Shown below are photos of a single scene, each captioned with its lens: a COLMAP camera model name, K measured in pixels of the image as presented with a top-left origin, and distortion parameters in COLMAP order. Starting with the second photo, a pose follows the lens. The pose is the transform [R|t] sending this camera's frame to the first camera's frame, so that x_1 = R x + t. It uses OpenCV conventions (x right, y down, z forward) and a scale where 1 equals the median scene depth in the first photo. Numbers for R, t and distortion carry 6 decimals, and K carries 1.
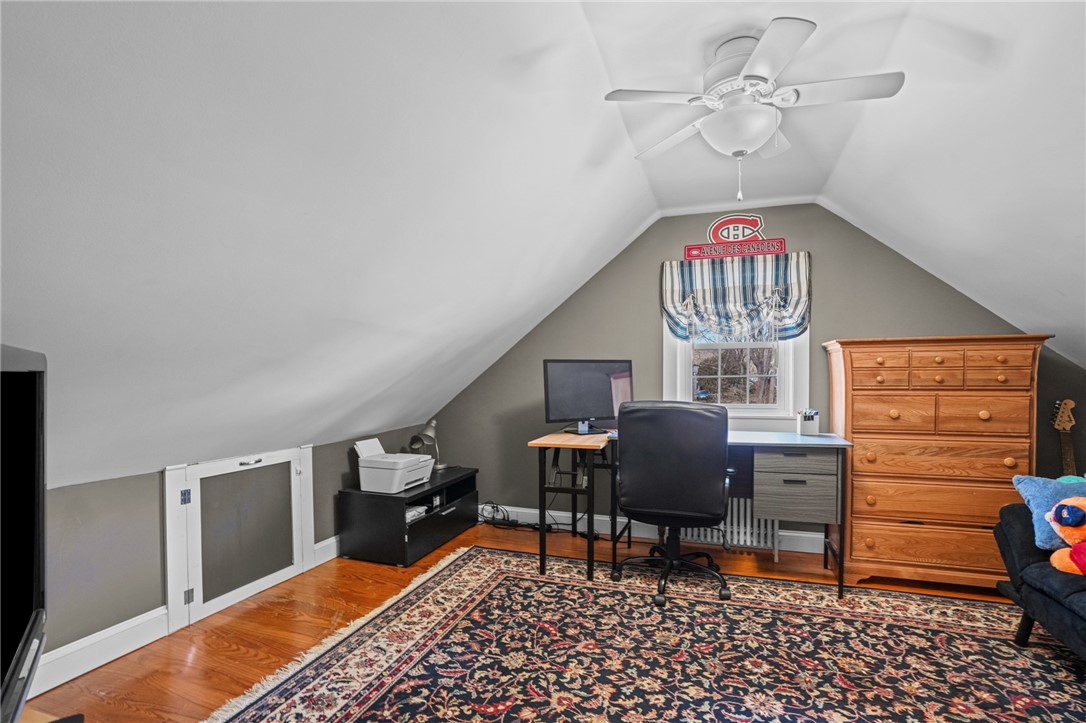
lens RADIAL K [[509.6, 0, 534.5], [0, 509.6, 366.6], [0, 0, 1]] dist [-0.067823, 0.024142]
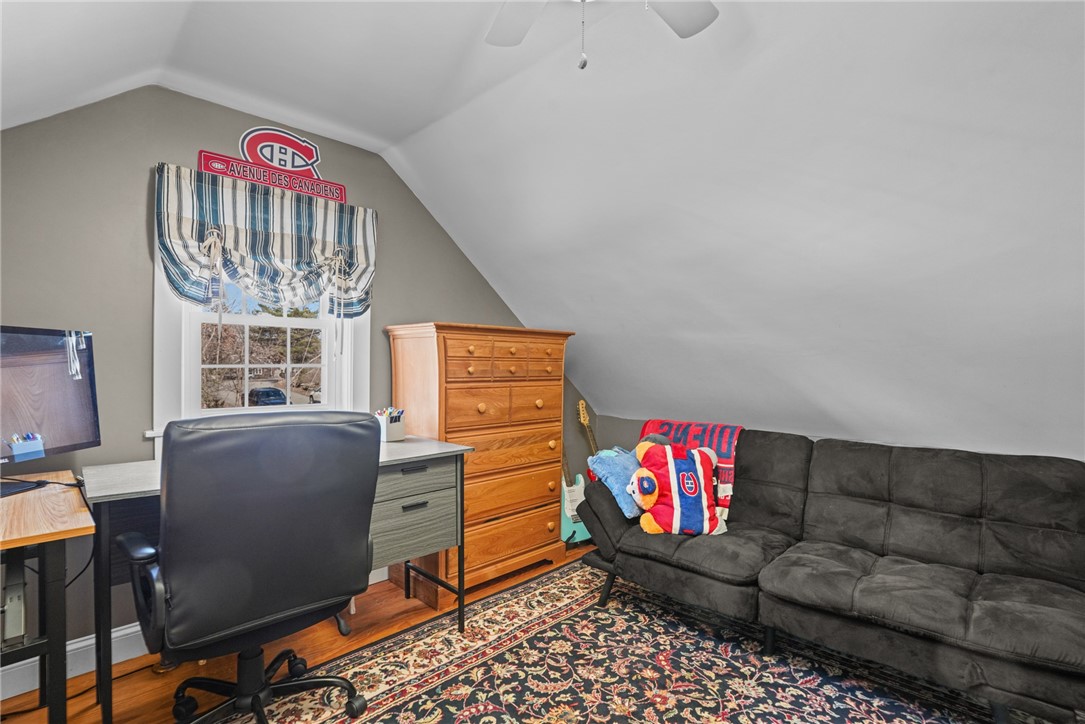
lens RADIAL K [[509.1, 0, 534.0], [0, 509.1, 367.1], [0, 0, 1]] dist [-0.067823, 0.024142]
pose [[0.413722, 0.002134, 0.910401, -0.095820], [-0.024168, 0.999671, 0.008639, 0.009038], [-0.910082, -0.025577, 0.413637, 0.508383]]
